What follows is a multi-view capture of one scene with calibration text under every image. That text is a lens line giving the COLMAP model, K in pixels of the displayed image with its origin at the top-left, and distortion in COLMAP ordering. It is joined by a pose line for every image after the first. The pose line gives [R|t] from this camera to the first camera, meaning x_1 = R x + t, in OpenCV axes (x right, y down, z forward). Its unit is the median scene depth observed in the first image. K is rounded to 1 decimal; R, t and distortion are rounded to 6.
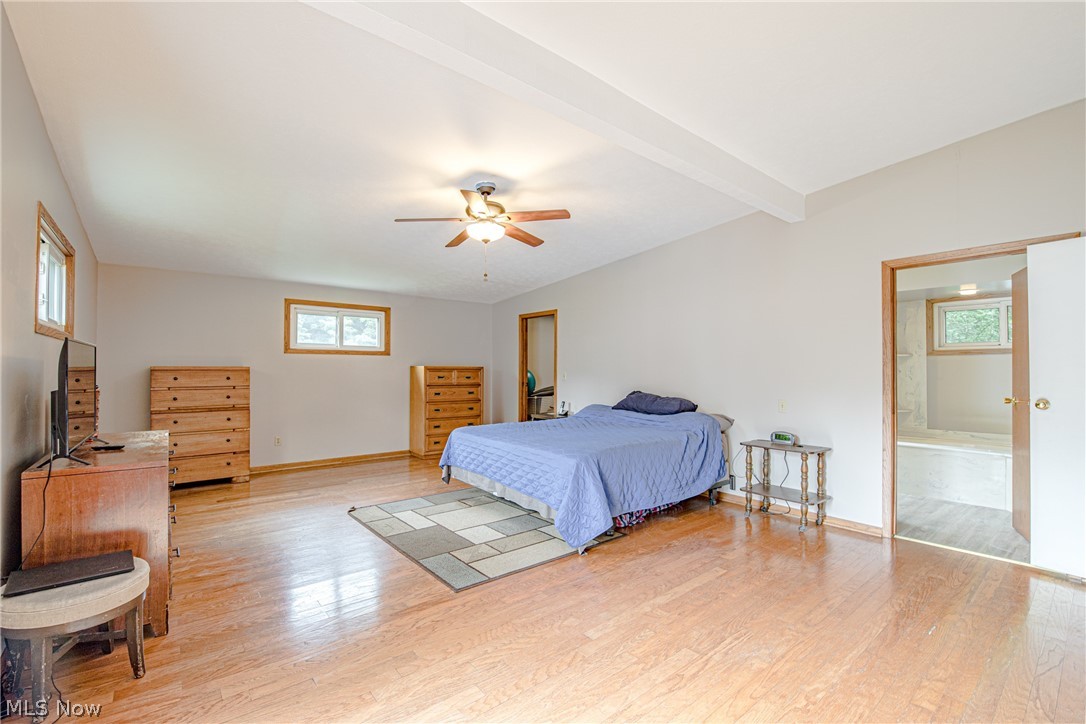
lens RADIAL K [[475.5, 0, 543.0], [0, 475.5, 362.0], [0, 0, 1]] dist [0.002318, 0.000179]
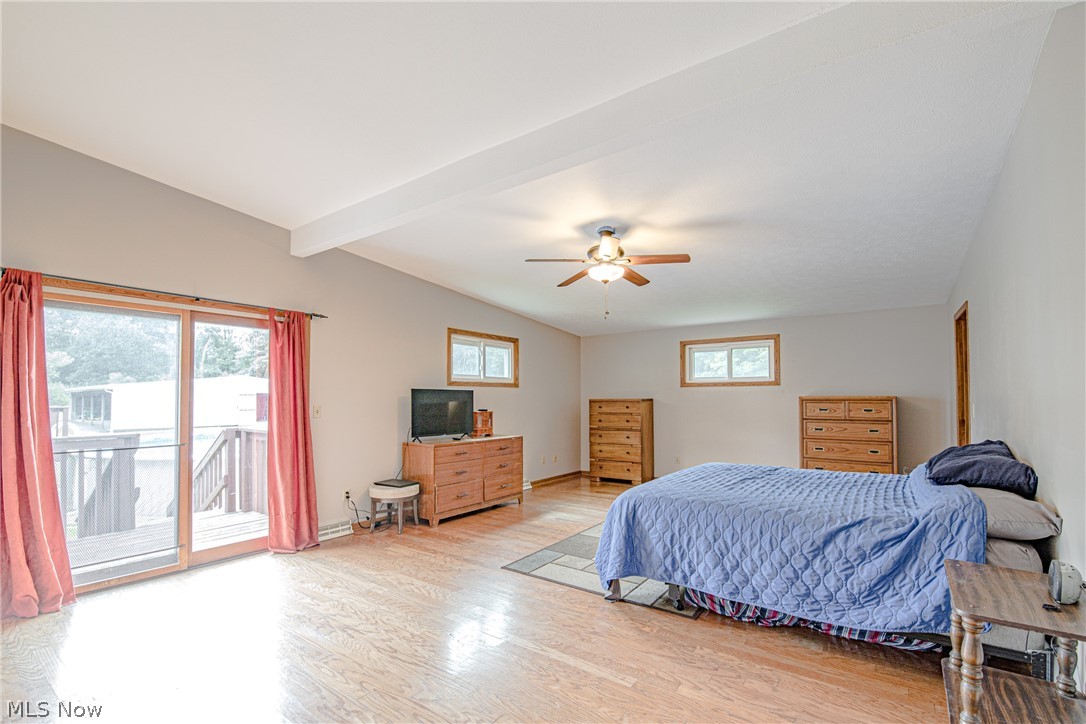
lens RADIAL K [[480.3, 0, 543.7], [0, 480.3, 387.0], [0, 0, 1]] dist [-0.003005, -0.000377]
pose [[0.261458, -0.028997, -0.964779, 0.653537], [0.019985, 0.999497, -0.024624, 0.004690], [0.965008, -0.012843, 0.261906, 0.428638]]
